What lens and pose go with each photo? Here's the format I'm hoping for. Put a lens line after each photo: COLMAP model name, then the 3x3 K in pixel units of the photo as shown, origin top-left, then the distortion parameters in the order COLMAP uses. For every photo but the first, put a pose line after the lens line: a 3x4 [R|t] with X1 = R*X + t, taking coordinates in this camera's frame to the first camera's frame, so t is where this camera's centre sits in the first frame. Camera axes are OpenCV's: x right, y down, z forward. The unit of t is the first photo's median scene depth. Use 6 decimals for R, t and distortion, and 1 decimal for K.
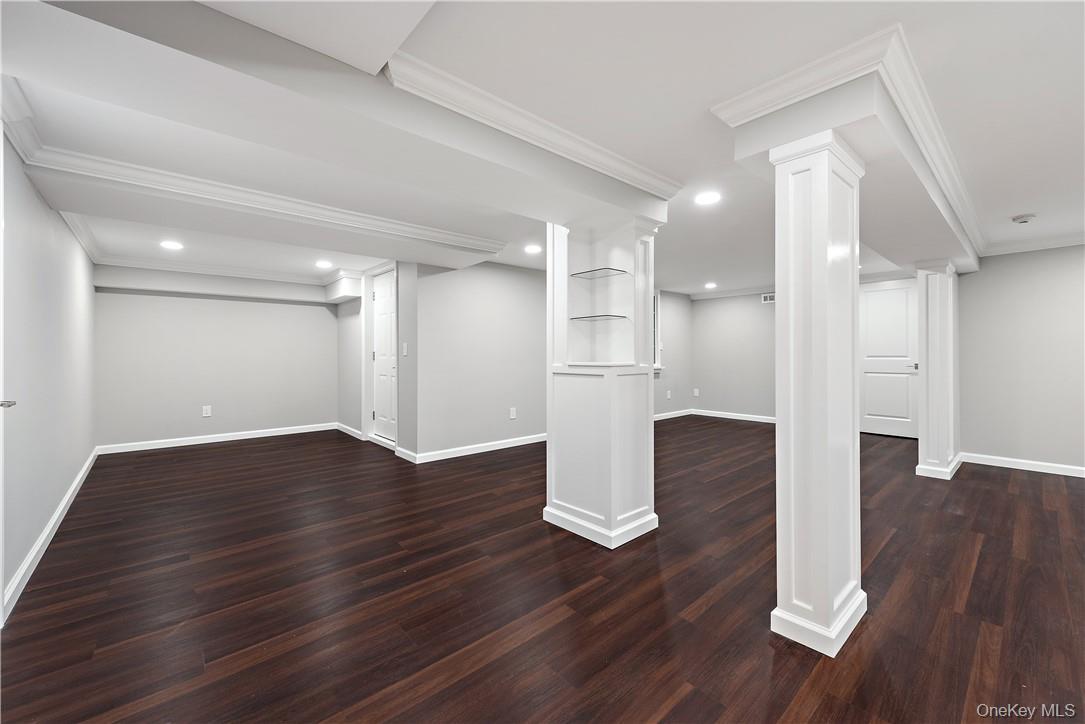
lens RADIAL K [[421.1, 0, 549.5], [0, 421.1, 355.0], [0, 0, 1]] dist [0.007674, 0.000131]
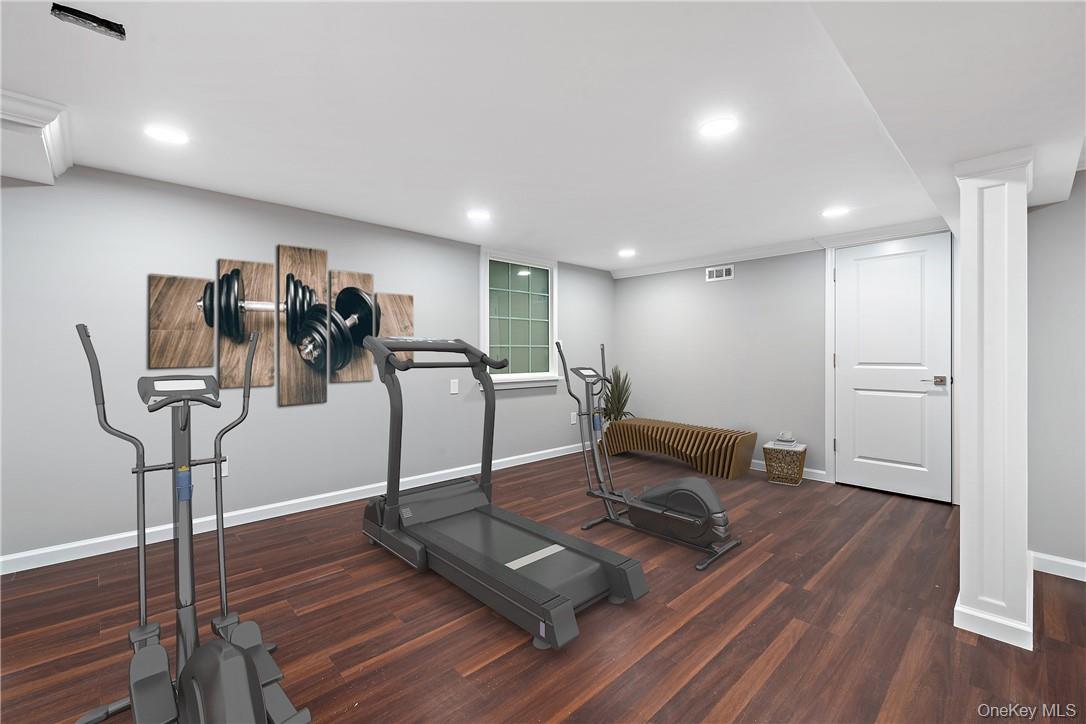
lens RADIAL K [[481.3, 0, 539.5], [0, 481.3, 360.2], [0, 0, 1]] dist [0.001838, 0.000165]
pose [[0.998351, 0.000096, 0.057401, 0.243017], [-0.000359, 0.999989, 0.004583, -0.004414], [-0.057400, -0.004596, 0.998341, 0.319993]]
